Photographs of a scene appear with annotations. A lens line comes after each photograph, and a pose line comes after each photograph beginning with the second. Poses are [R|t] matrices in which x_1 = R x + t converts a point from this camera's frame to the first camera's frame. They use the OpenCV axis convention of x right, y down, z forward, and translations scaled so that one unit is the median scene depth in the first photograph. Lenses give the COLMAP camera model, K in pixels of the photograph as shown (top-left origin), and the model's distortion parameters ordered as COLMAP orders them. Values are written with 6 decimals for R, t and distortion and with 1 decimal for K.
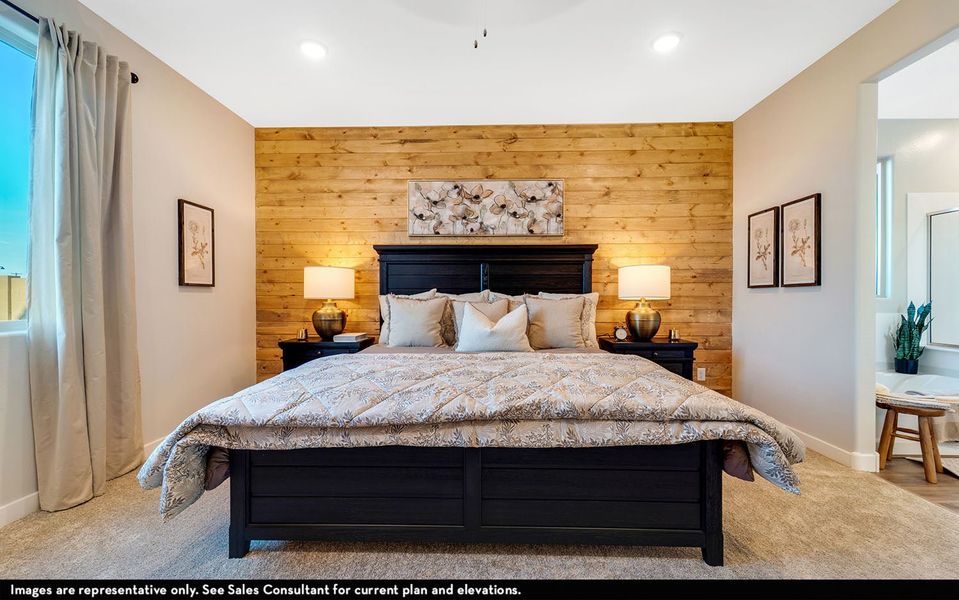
lens RADIAL K [[392.4, 0, 484.0], [0, 392.4, 300.5], [0, 0, 1]] dist [0.002738, -0.000897]
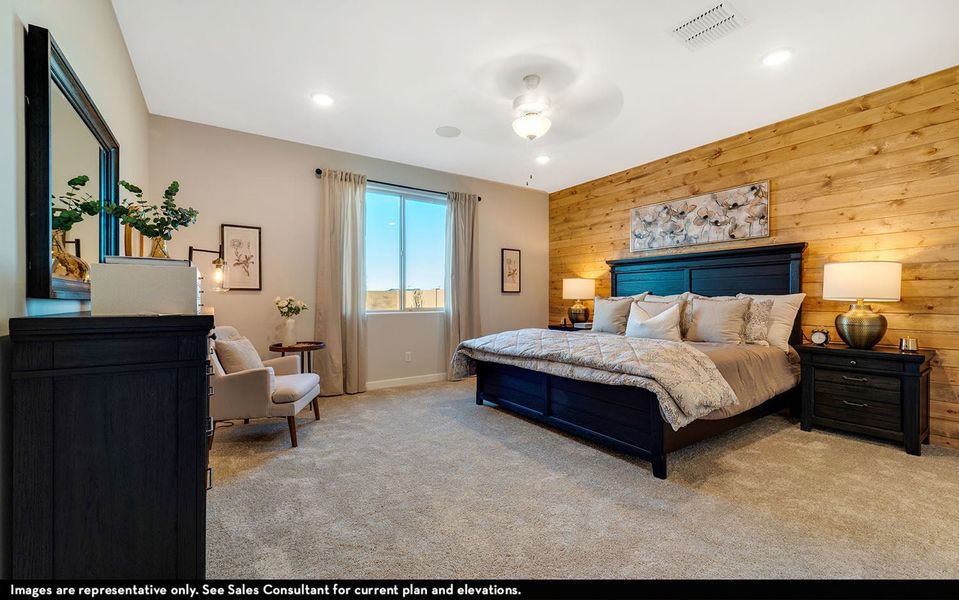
lens RADIAL K [[392.4, 0, 478.1], [0, 392.4, 302.2], [0, 0, 1]] dist [0.002738, -0.000897]
pose [[0.576905, 0.008070, -0.816772, 0.592532], [-0.005040, 0.999967, 0.006321, -0.000894], [0.816796, 0.000470, 0.576927, -0.179138]]
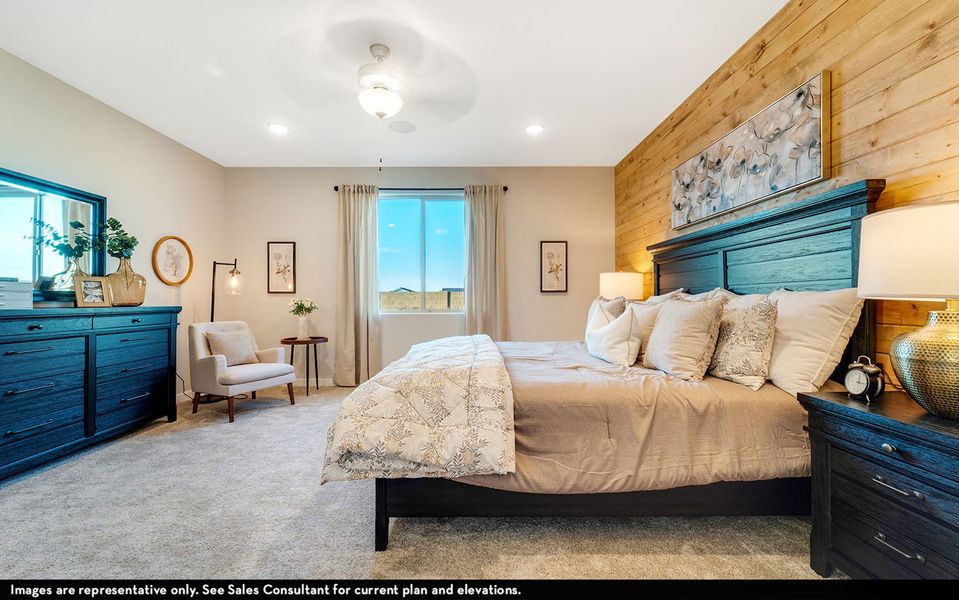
lens RADIAL K [[392.4, 0, 477.1], [0, 392.4, 299.5], [0, 0, 1]] dist [0.002738, -0.000897]
pose [[0.029667, -0.000013, -0.999560, 0.707243], [-0.003362, 0.999994, -0.000113, -0.003960], [0.999554, 0.003364, 0.029667, 0.525542]]
